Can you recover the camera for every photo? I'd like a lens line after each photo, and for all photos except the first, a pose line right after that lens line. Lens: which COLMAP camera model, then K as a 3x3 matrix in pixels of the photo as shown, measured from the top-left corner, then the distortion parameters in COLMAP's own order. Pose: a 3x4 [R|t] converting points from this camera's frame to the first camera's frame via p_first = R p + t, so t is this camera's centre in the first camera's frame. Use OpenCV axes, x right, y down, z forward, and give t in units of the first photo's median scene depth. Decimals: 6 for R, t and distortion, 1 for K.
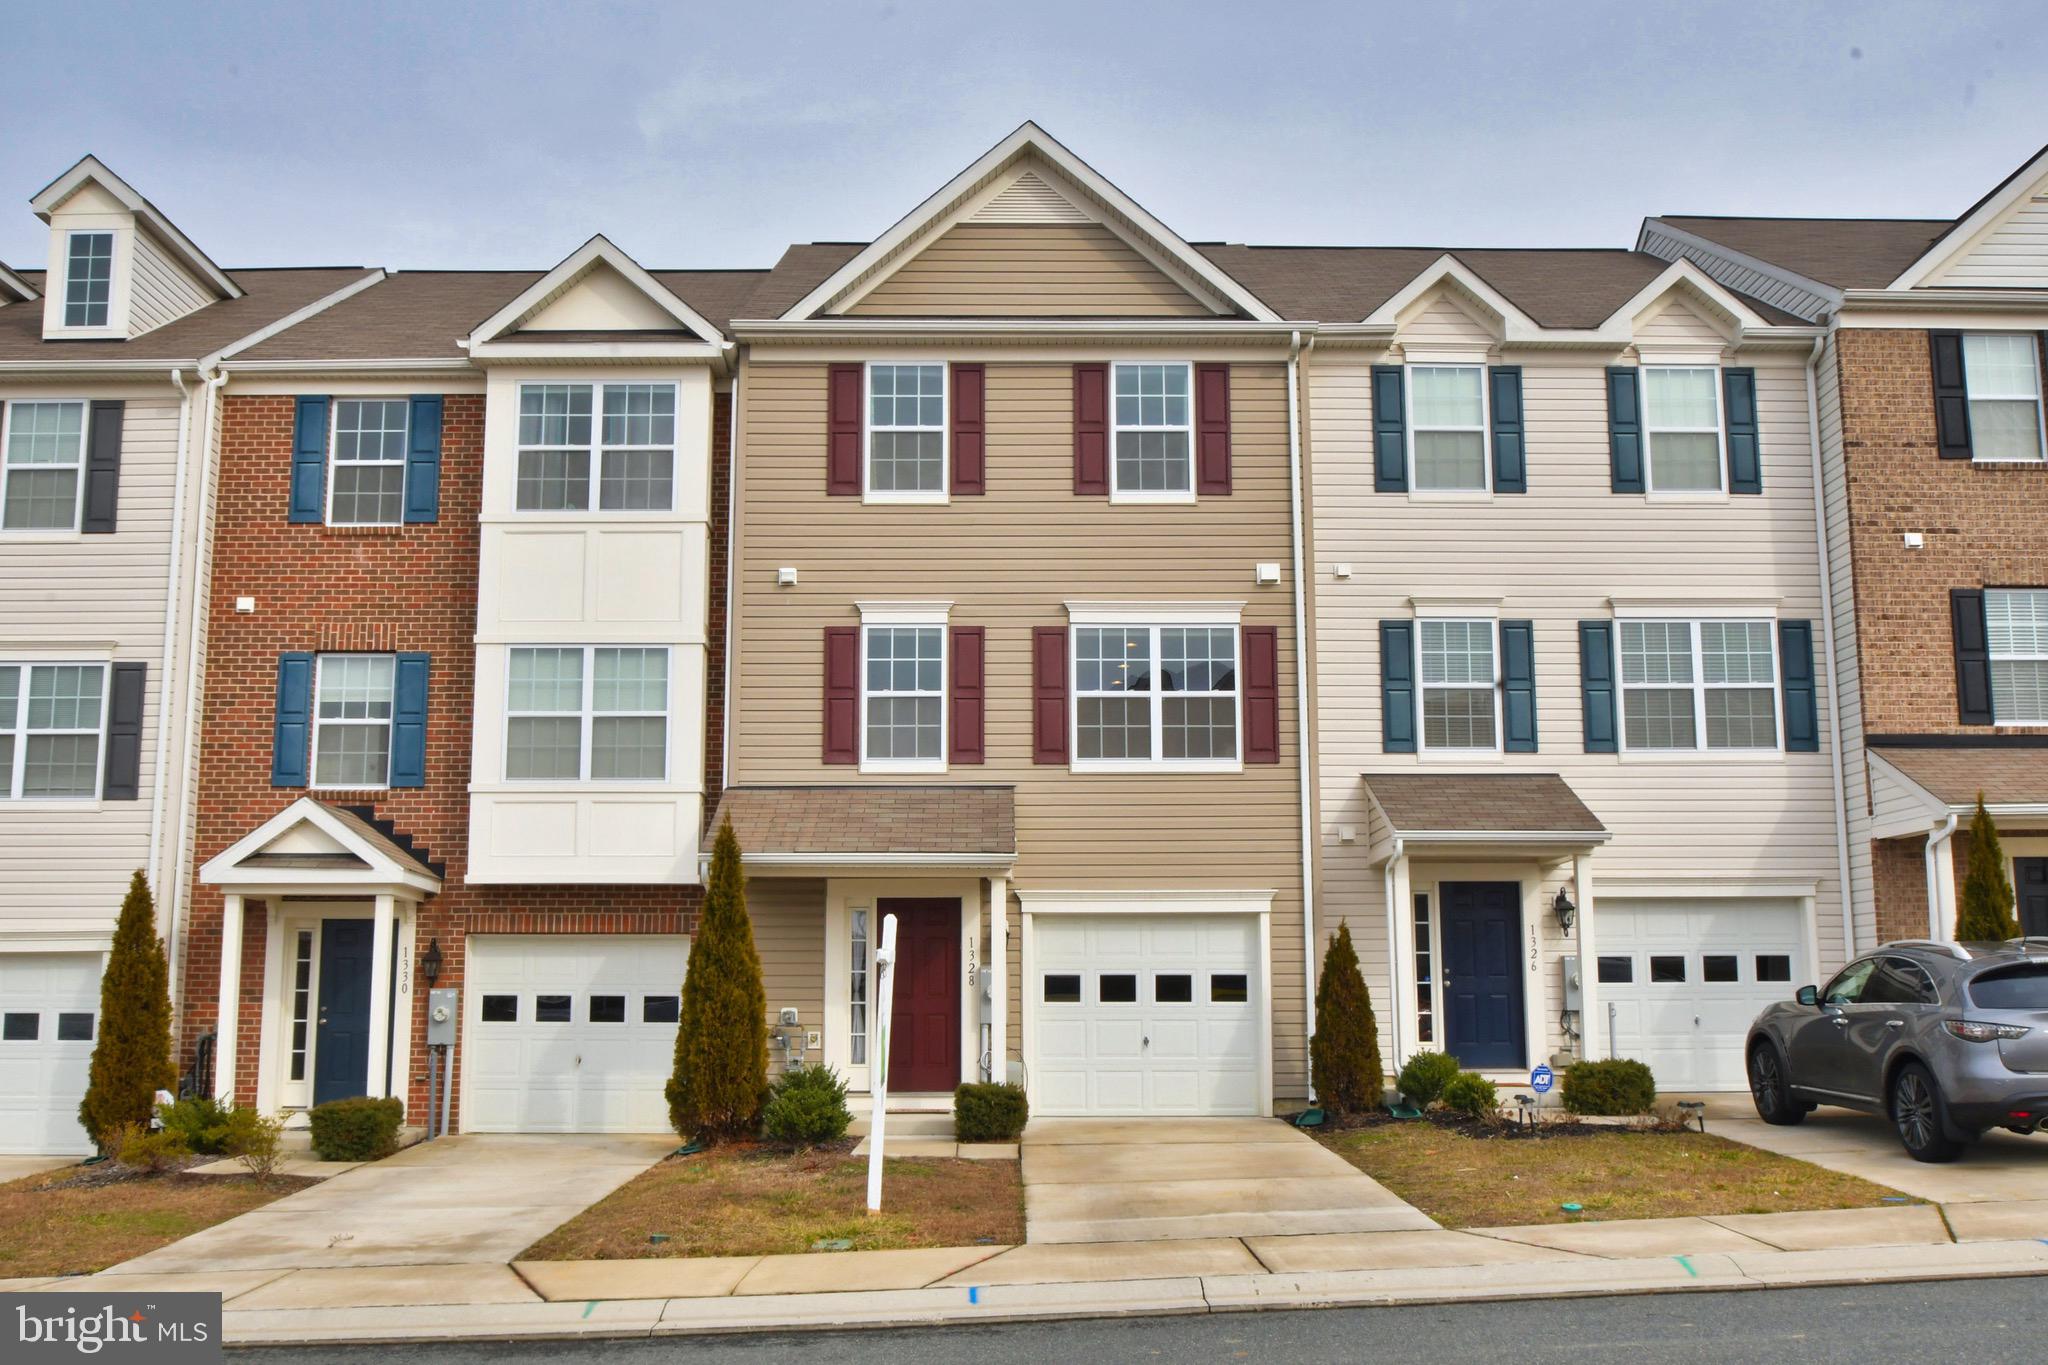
lens RADIAL K [[1839.3, 0, 1024.0], [0, 1839.3, 682.5], [0, 0, 1]] dist [-0.048210, -0.000589]
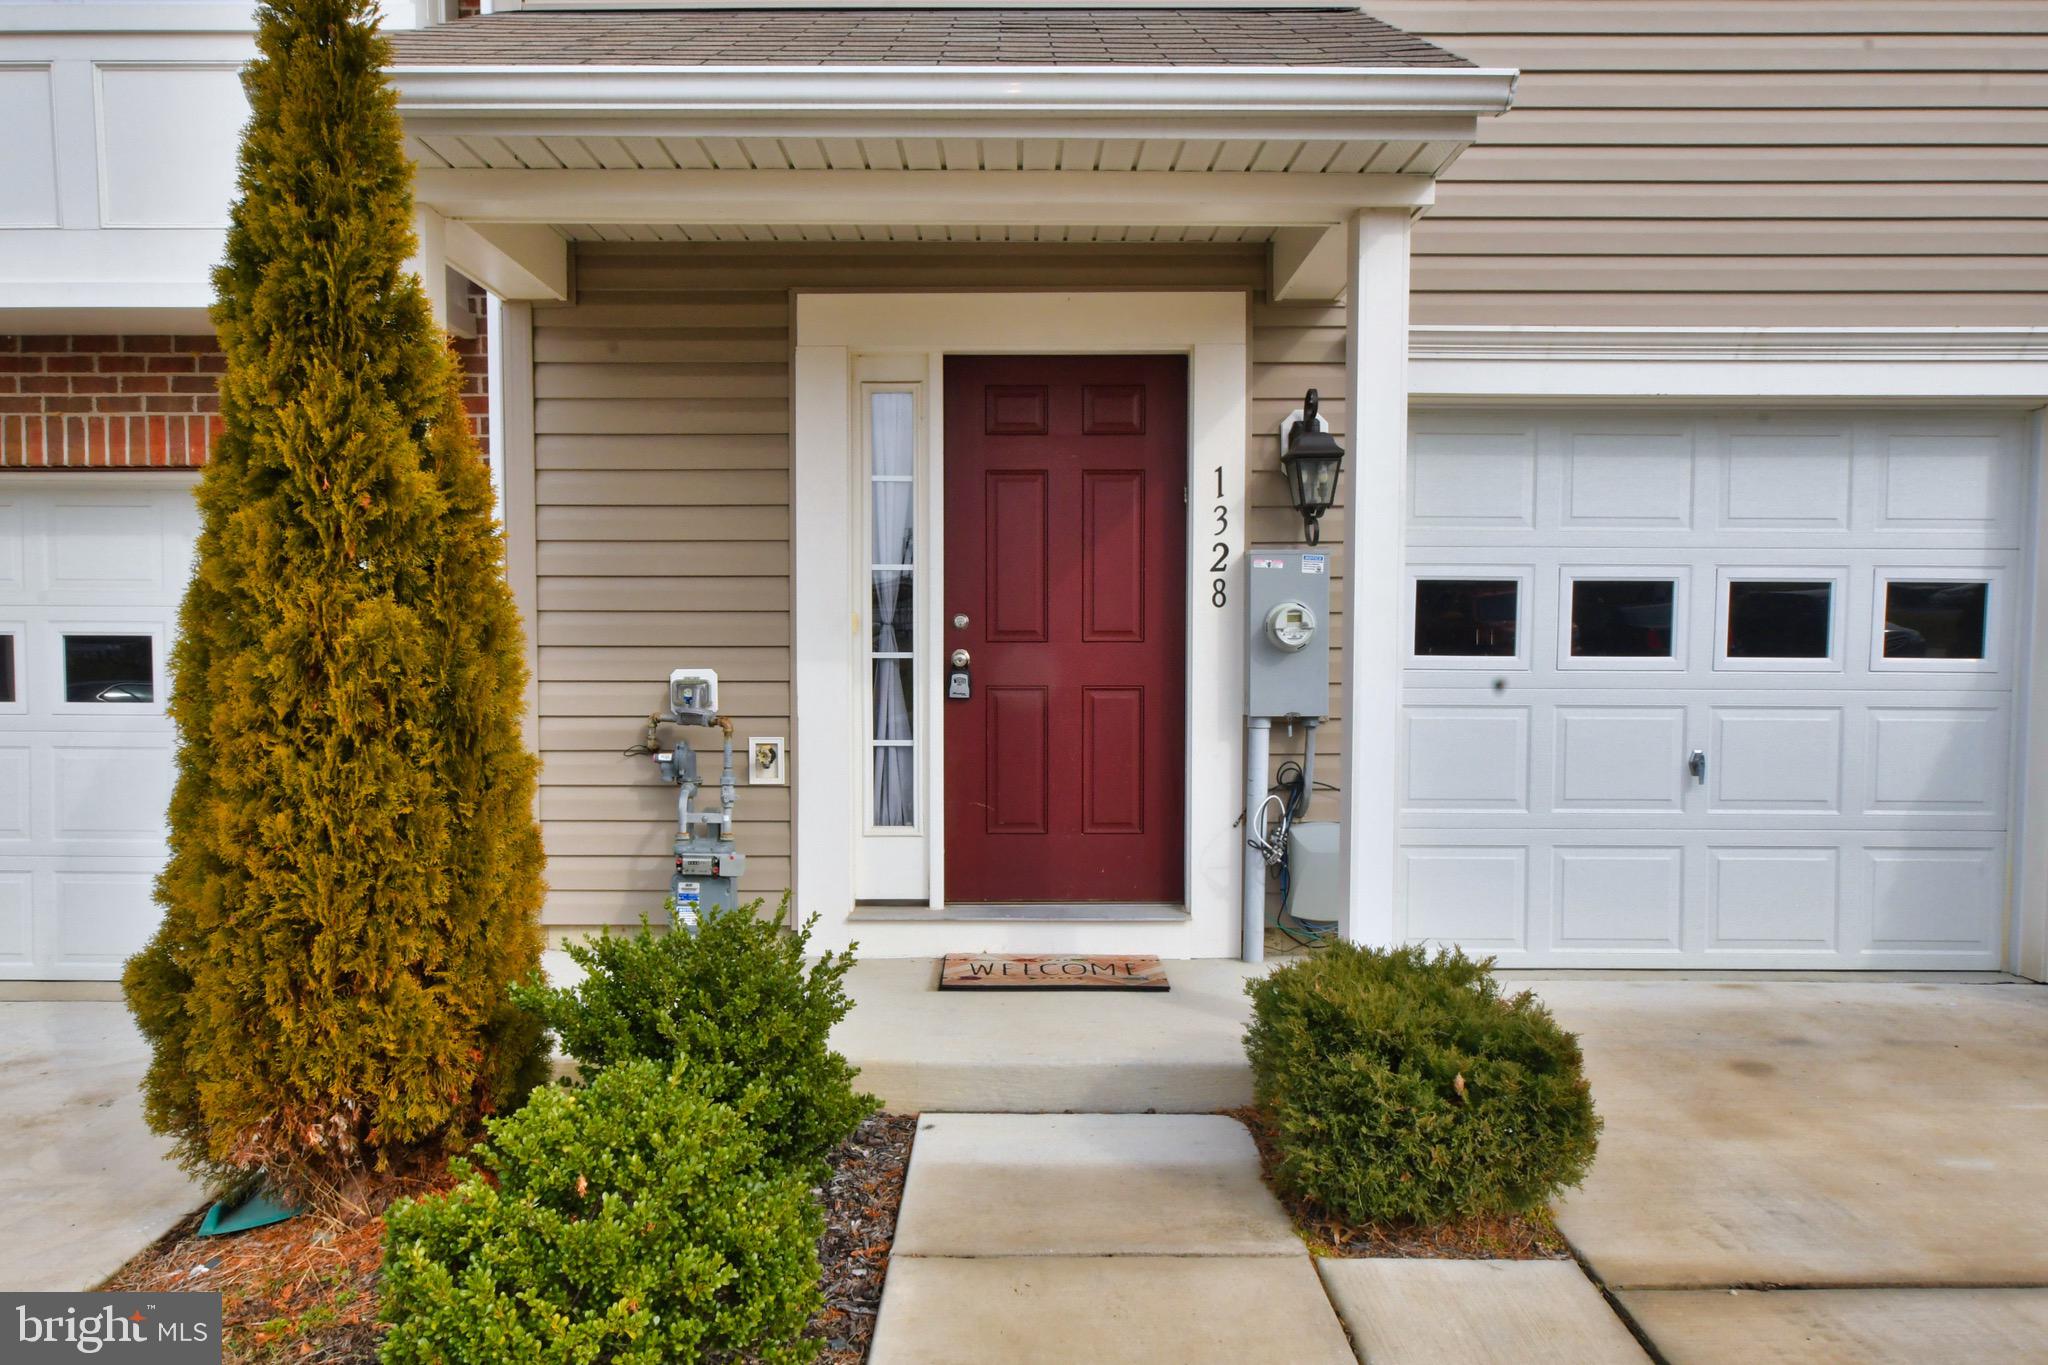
lens RADIAL K [[1417.4, 0, 1024.0], [0, 1417.4, 682.5], [0, 0, 1]] dist [-0.000930, -0.000196]
pose [[0.999983, 0.005220, -0.002770, -0.064293], [-0.004584, 0.981028, 0.193813, 0.126803], [0.003729, -0.193797, 0.981035, 0.732822]]
